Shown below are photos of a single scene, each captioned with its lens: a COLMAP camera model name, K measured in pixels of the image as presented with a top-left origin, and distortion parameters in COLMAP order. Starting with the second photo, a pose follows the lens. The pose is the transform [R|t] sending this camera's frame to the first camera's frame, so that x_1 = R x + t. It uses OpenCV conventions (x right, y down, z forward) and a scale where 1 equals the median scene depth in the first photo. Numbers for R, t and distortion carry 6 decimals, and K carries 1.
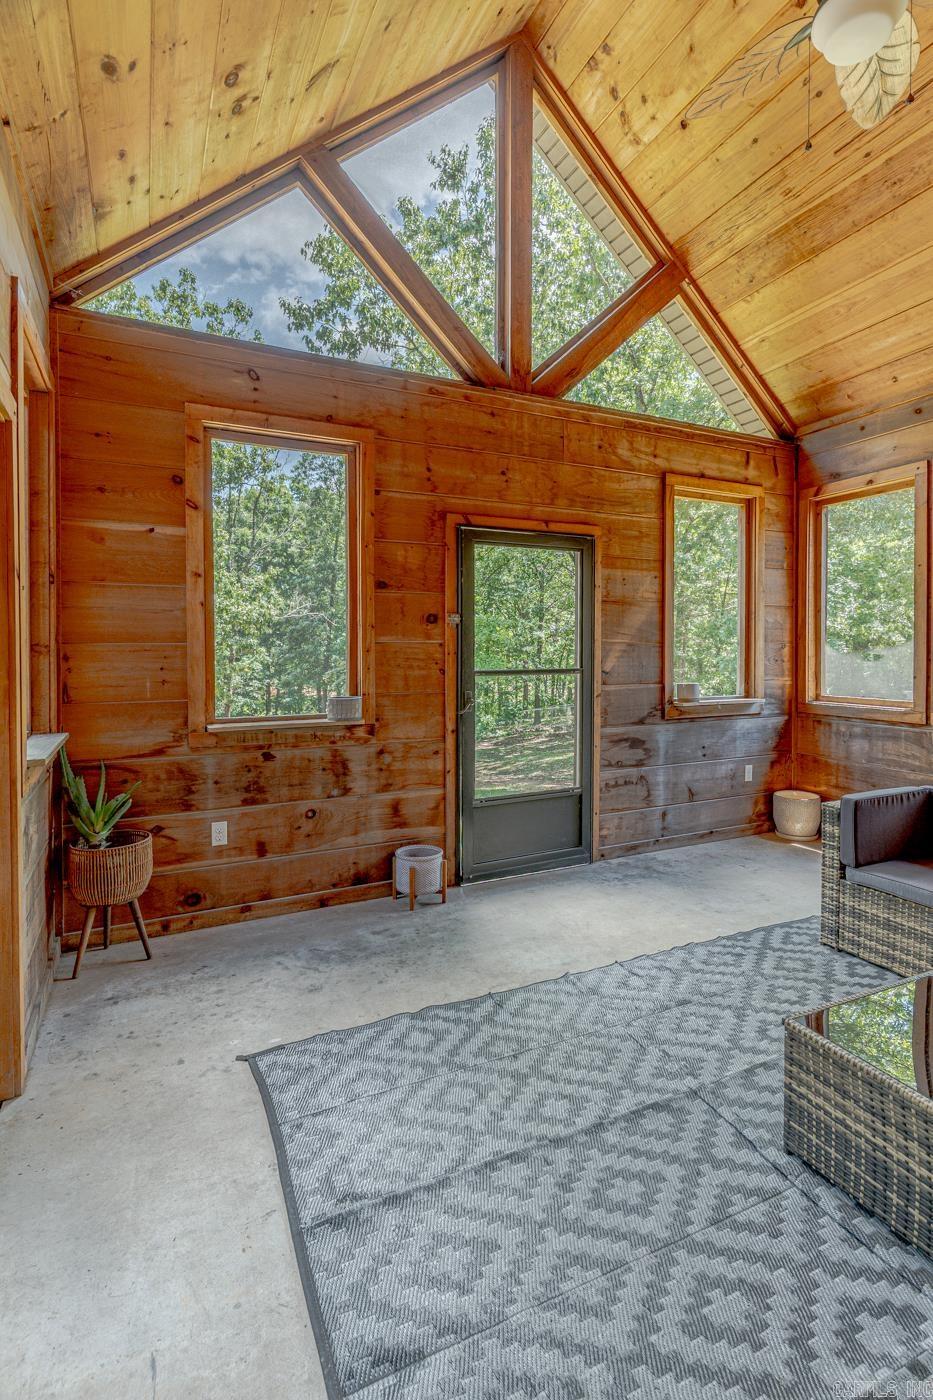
lens RADIAL K [[671.6, 0, 460.3], [0, 671.6, 650.5], [0, 0, 1]] dist [0.007738, 0.002744]
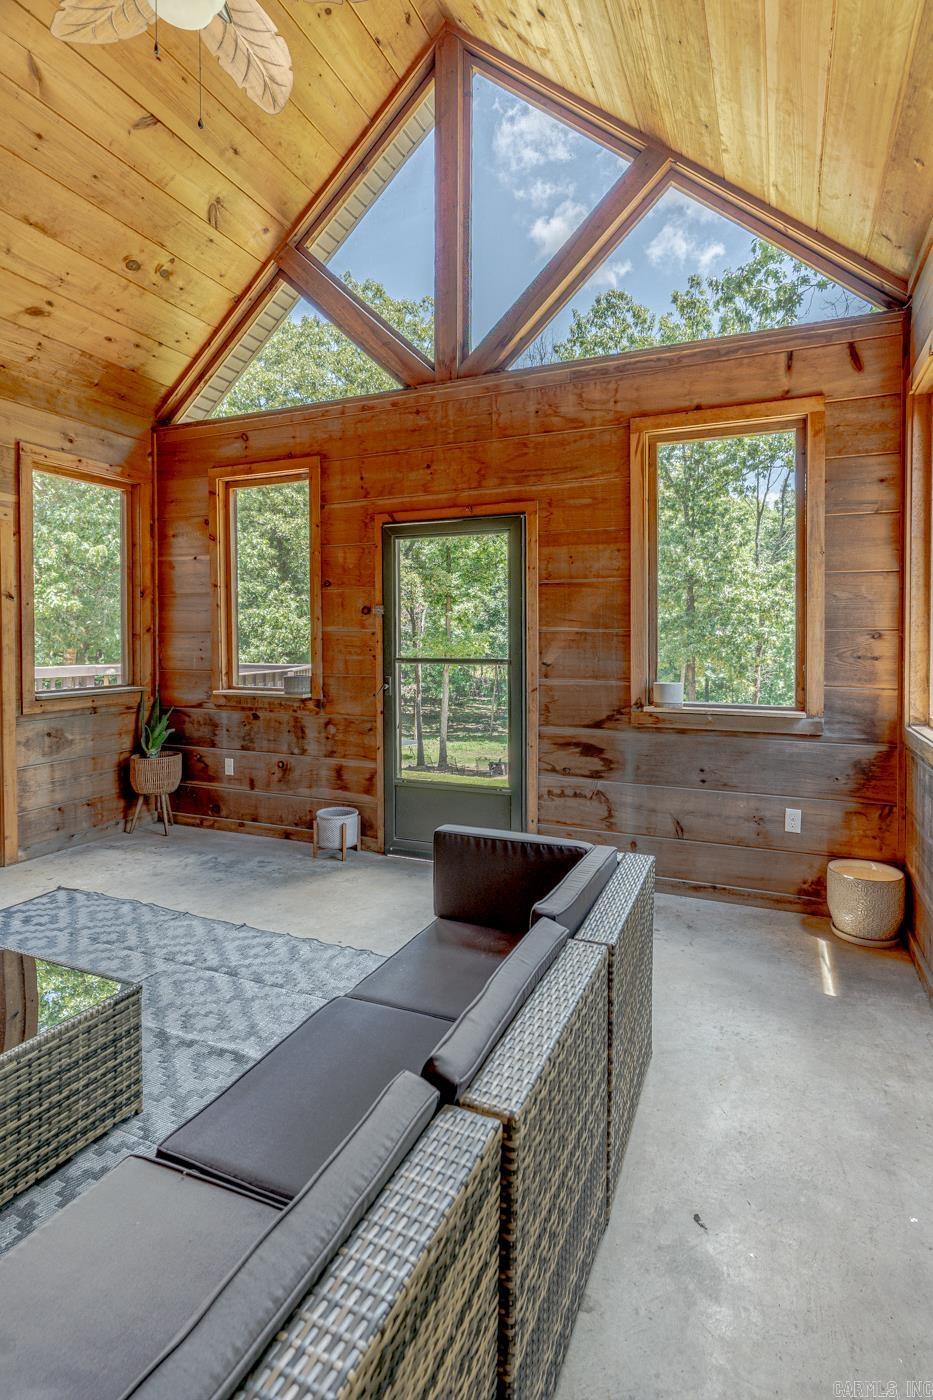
lens RADIAL K [[671.6, 0, 487.2], [0, 671.6, 636.5], [0, 0, 1]] dist [0.007738, 0.002744]
pose [[0.669601, 0.002047, -0.742718, 0.897183], [-0.004318, 0.999990, -0.001137, -0.002783], [0.742709, 0.003968, 0.669603, 0.383477]]
